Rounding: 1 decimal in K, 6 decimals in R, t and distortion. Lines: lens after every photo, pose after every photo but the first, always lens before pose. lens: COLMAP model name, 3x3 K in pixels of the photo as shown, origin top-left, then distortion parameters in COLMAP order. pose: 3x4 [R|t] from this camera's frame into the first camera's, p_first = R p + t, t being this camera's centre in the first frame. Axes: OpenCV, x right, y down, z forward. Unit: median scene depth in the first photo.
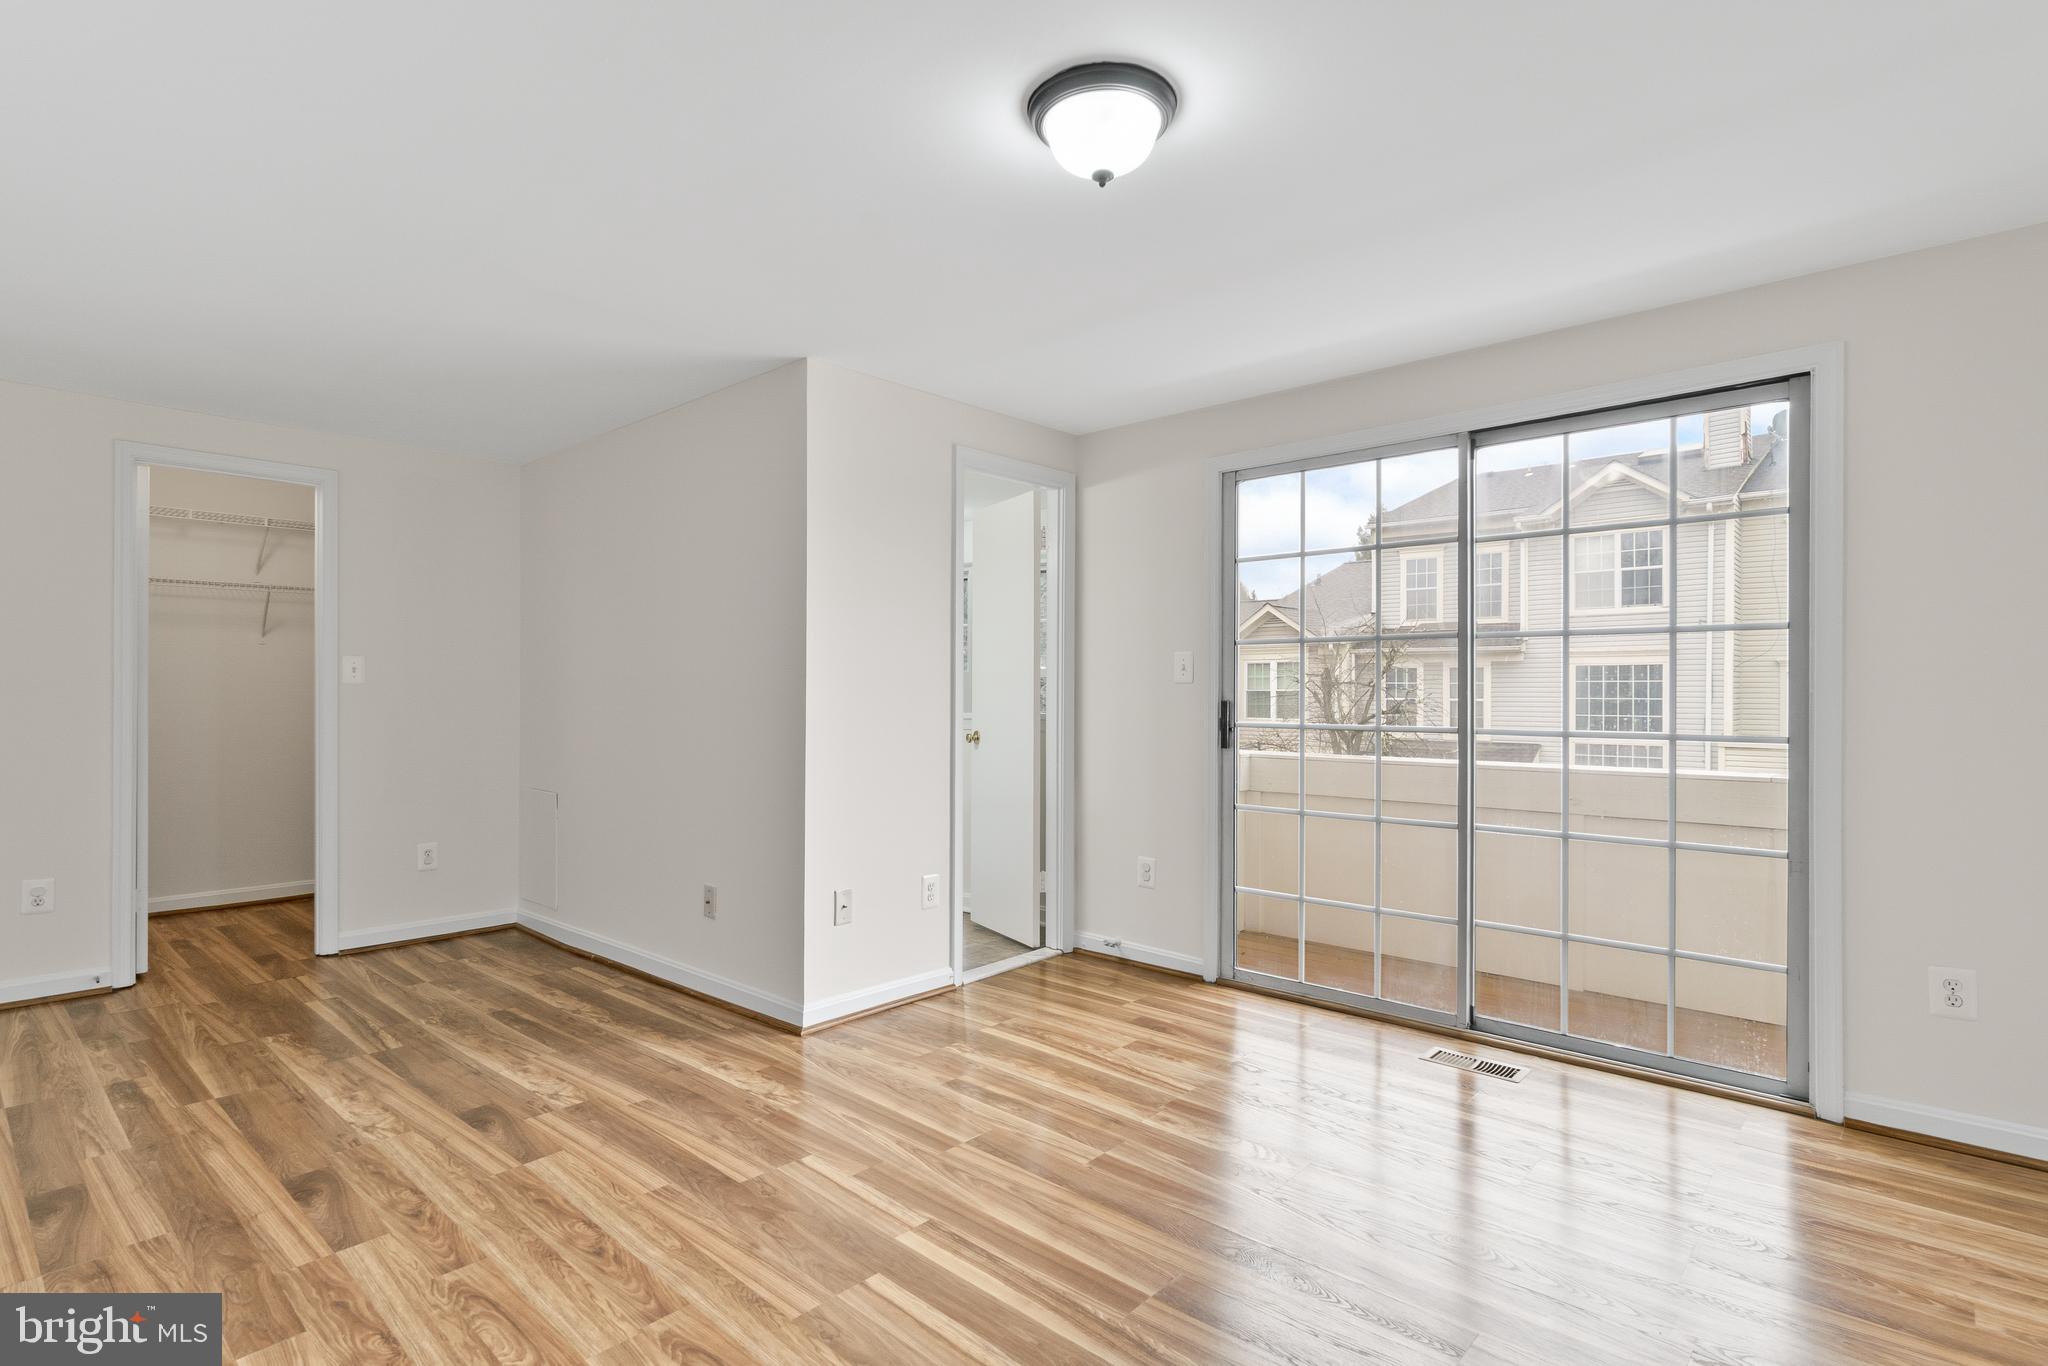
lens RADIAL K [[1018.5, 0, 1024.0], [0, 1018.5, 683.0], [0, 0, 1]] dist [0.000252, 0.000855]
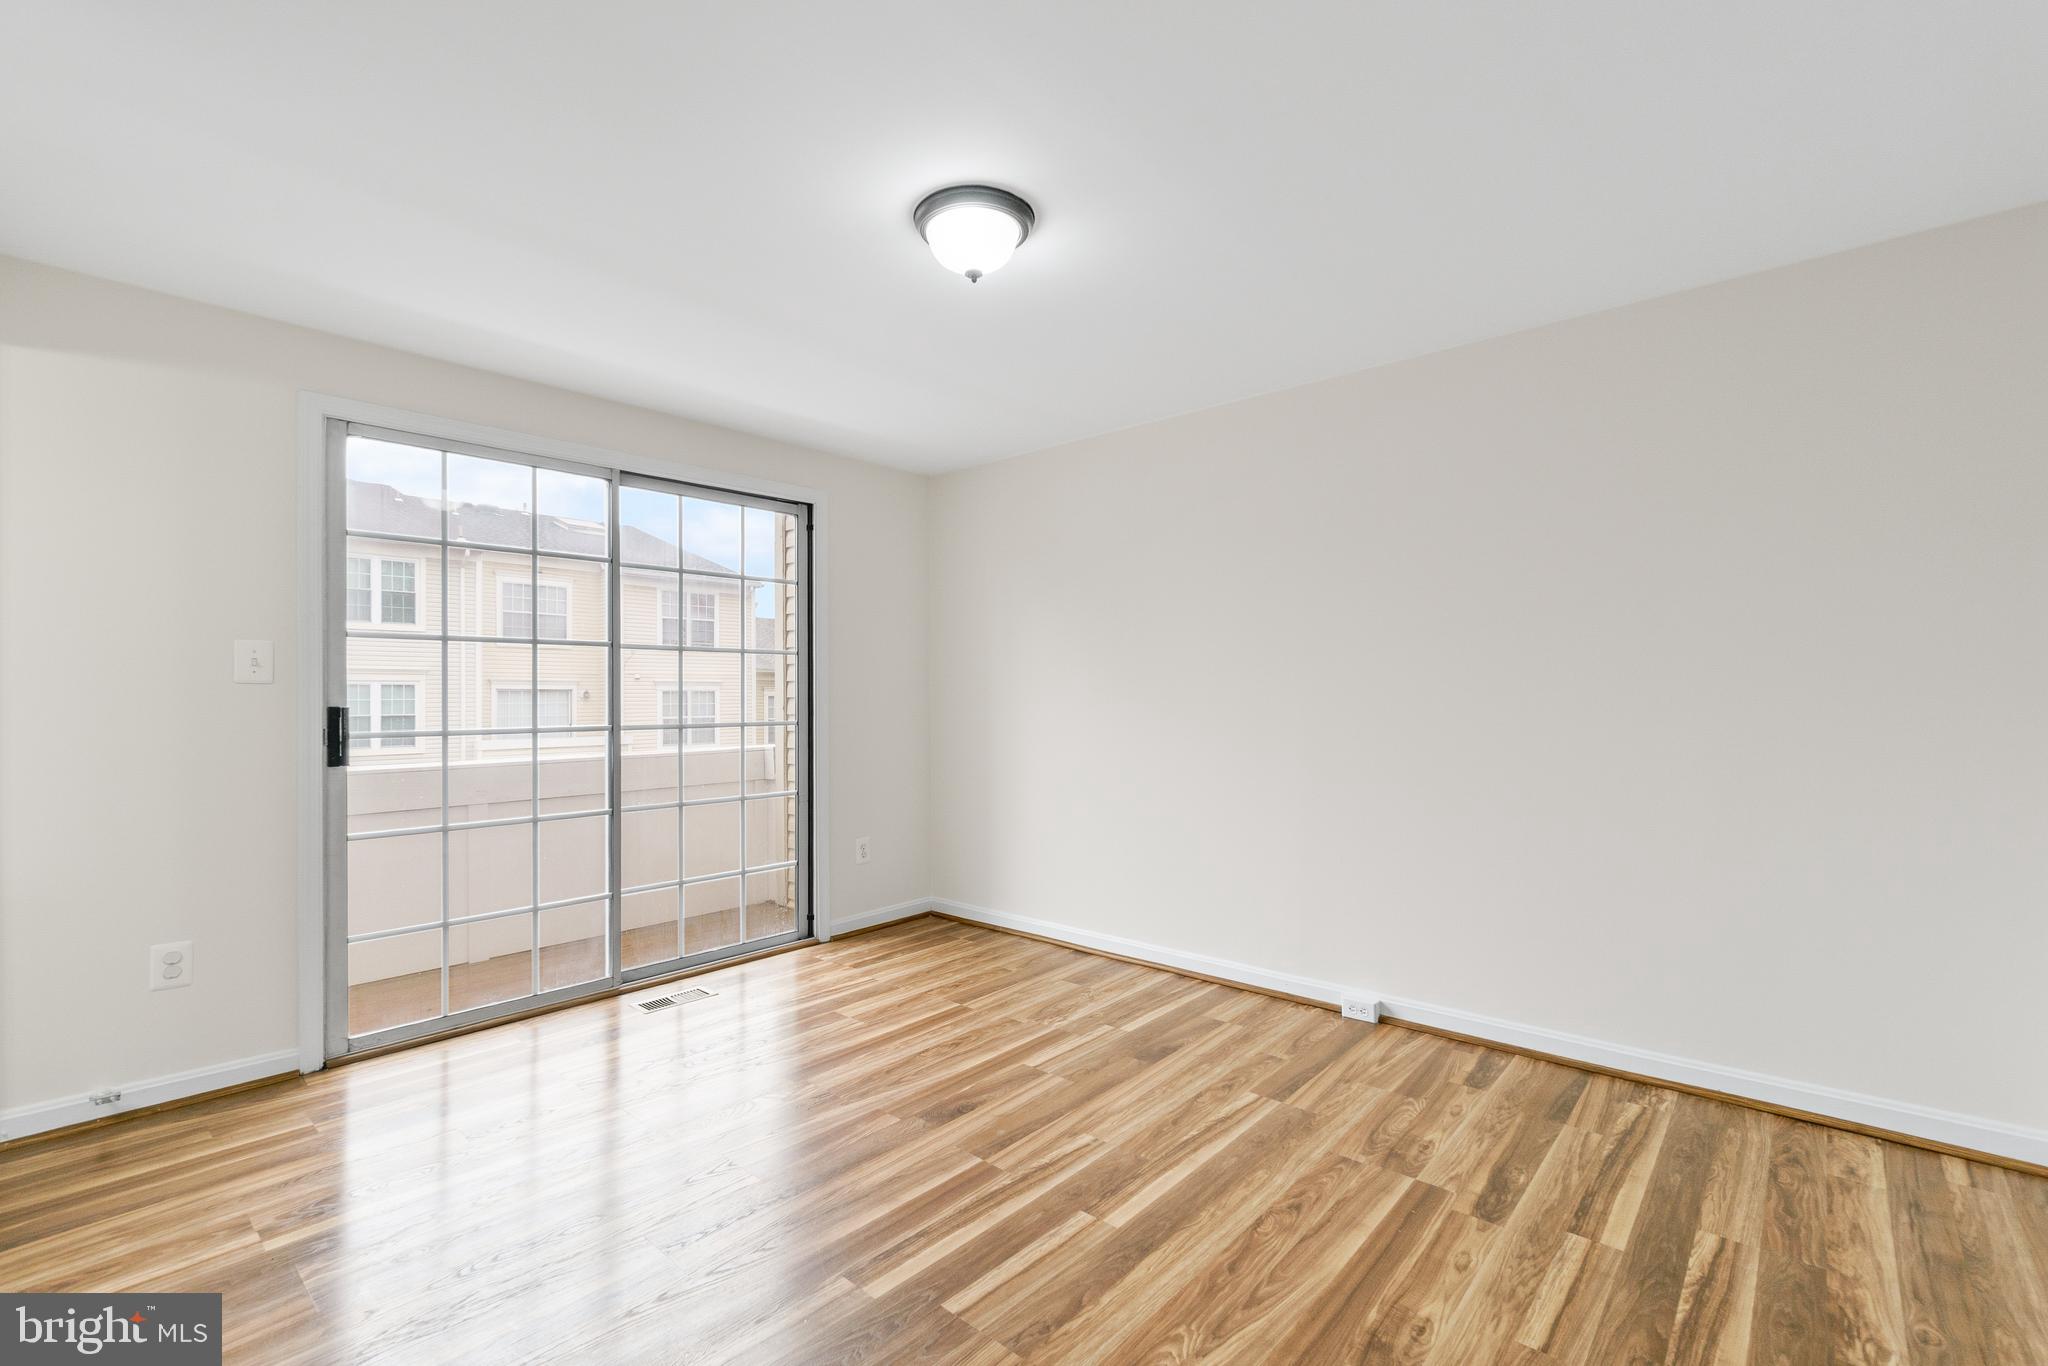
lens RADIAL K [[898.7, 0, 998.0], [0, 898.7, 693.2], [0, 0, 1]] dist [-0.001602, -0.000300]
pose [[0.001526, -0.000040, 0.999999, -0.551636], [-0.003230, 0.999995, 0.000045, 0.005767], [-0.999994, -0.003230, 0.001526, 0.534454]]
